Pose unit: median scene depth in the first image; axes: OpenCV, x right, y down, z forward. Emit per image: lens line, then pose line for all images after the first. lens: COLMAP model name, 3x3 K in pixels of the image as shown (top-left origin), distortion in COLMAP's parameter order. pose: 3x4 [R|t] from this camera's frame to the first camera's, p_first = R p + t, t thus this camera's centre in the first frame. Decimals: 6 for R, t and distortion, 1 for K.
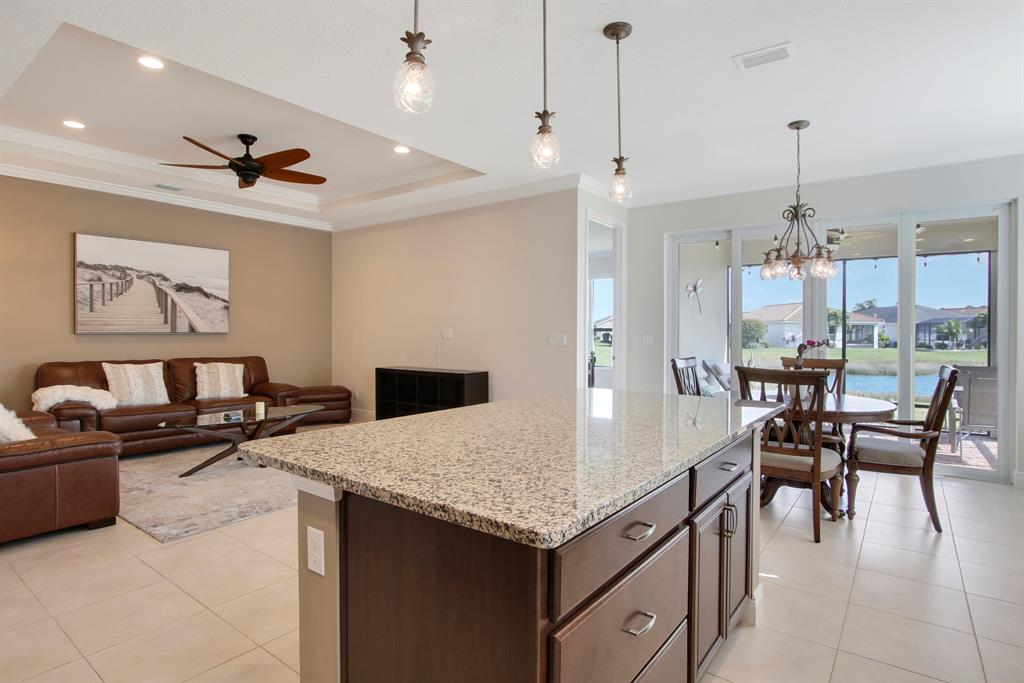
lens RADIAL K [[528.9, 0, 514.0], [0, 528.9, 336.7], [0, 0, 1]] dist [-0.020495, 0.000092]
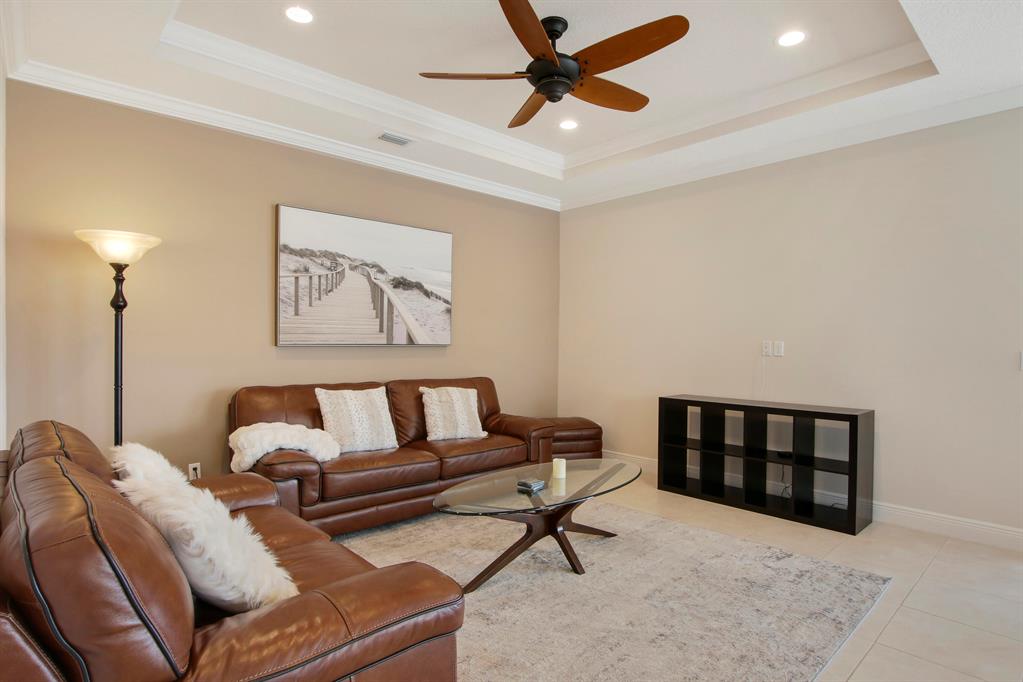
lens RADIAL K [[533.0, 0, 513.8], [0, 533.0, 342.2], [0, 0, 1]] dist [-0.004175, 0.000118]
pose [[0.981504, 0.006218, -0.191341, -0.356782], [-0.007986, 0.999932, -0.008474, -0.006357], [0.191275, 0.009845, 0.981487, 0.321718]]
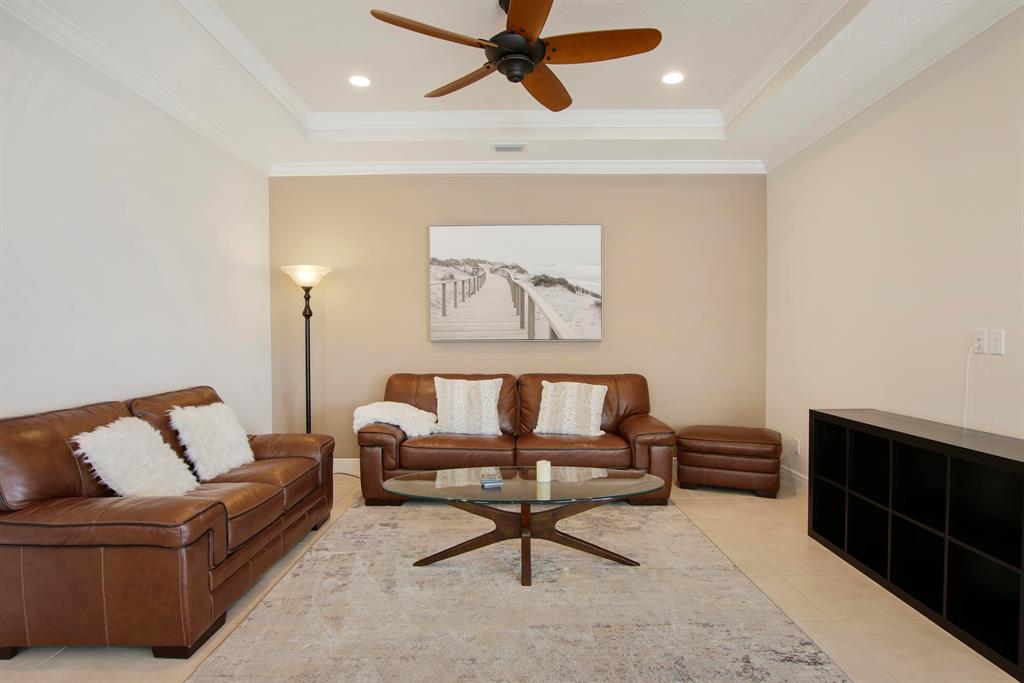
lens RADIAL K [[544.4, 0, 522.6], [0, 544.4, 341.6], [0, 0, 1]] dist [-0.023901, 0.002208]
pose [[0.601750, 0.002962, -0.798679, -0.017704], [-0.001885, 0.999996, 0.002288, -0.007081], [0.798683, 0.000128, 0.601752, 0.535308]]
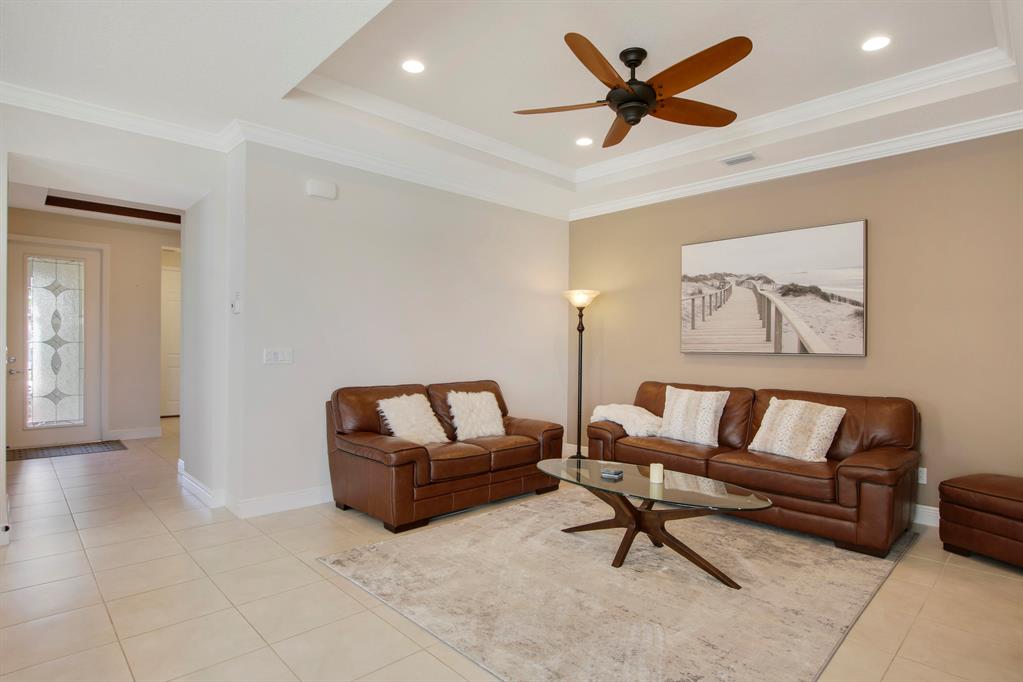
lens RADIAL K [[542.7, 0, 520.7], [0, 542.7, 344.2], [0, 0, 1]] dist [-0.024955, 0.002789]
pose [[-0.152307, -0.008875, -0.988293, 0.151926], [-0.020547, 0.999772, -0.005812, -0.009331], [0.988120, 0.019421, -0.152454, 0.803628]]
